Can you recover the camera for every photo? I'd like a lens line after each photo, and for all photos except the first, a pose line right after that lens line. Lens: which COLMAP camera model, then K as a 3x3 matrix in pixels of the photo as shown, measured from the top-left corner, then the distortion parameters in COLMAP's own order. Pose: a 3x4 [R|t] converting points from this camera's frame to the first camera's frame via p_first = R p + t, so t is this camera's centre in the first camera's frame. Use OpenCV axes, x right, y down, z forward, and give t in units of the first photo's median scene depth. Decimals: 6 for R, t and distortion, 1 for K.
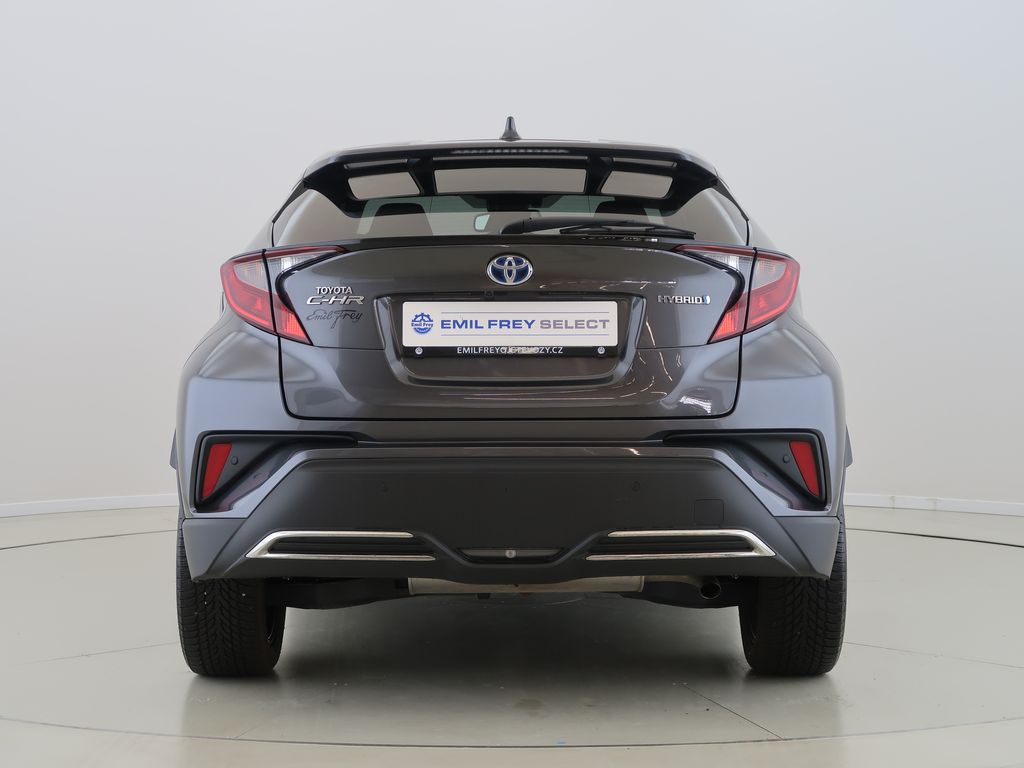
lens RADIAL K [[2527.6, 0, 512.4], [0, 2527.6, 389.0], [0, 0, 1]] dist [-0.598150, 0.000000]
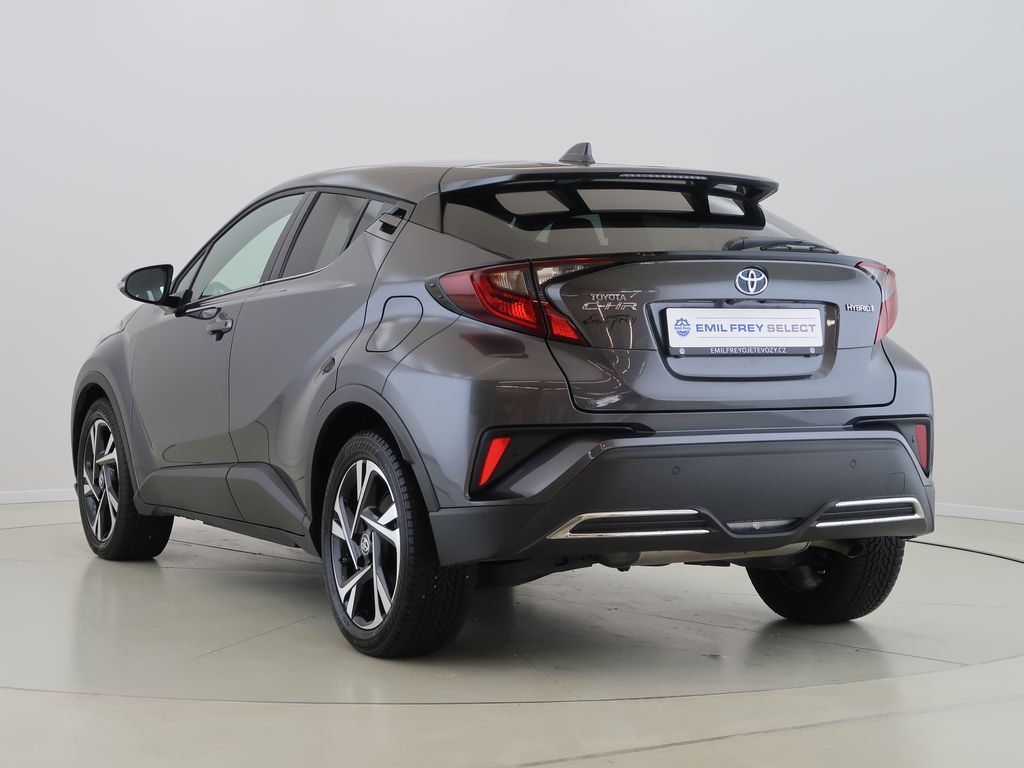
lens RADIAL K [[2527.6, 0, 512.6], [0, 2527.6, 380.1], [0, 0, 1]] dist [-0.598150, 0.000000]
pose [[0.895671, -0.009666, 0.444613, -0.611893], [0.011776, 0.999929, -0.001983, -0.000627], [-0.444562, 0.007012, 0.895721, 0.011126]]
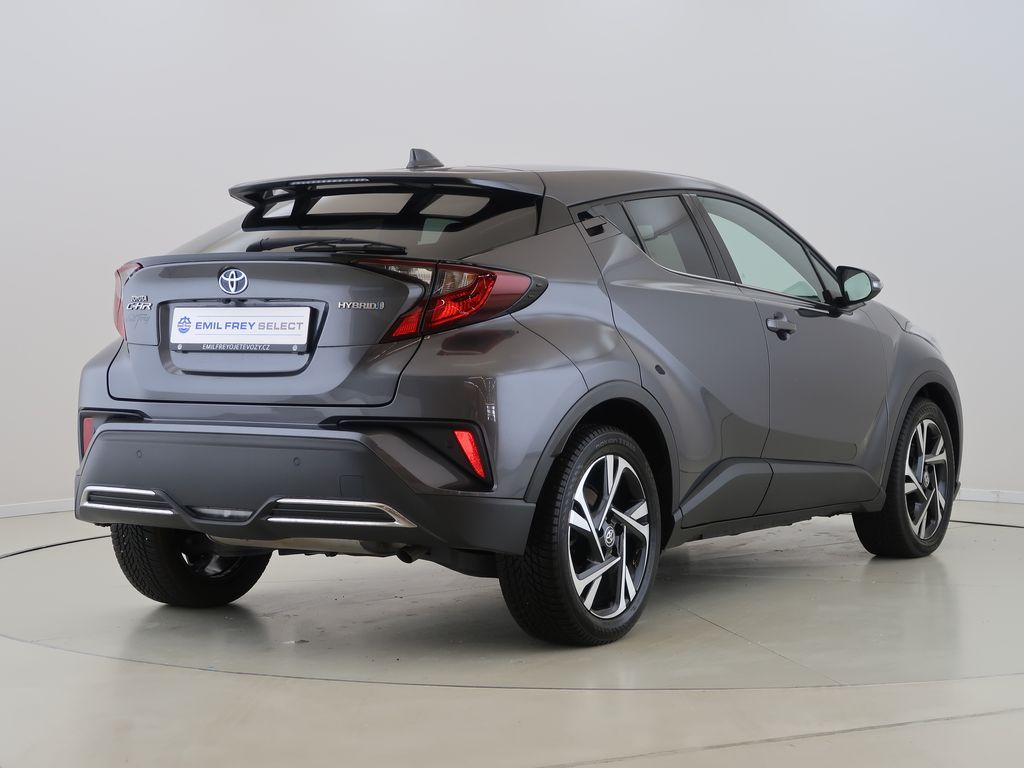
lens RADIAL K [[2527.6, 0, 513.5], [0, 2527.6, 385.0], [0, 0, 1]] dist [-0.598150, 0.000000]
pose [[0.829244, 0.019286, -0.558554, 0.789221], [-0.021549, 0.999765, 0.002528, -0.002853], [0.558471, 0.009940, 0.829465, 0.065527]]
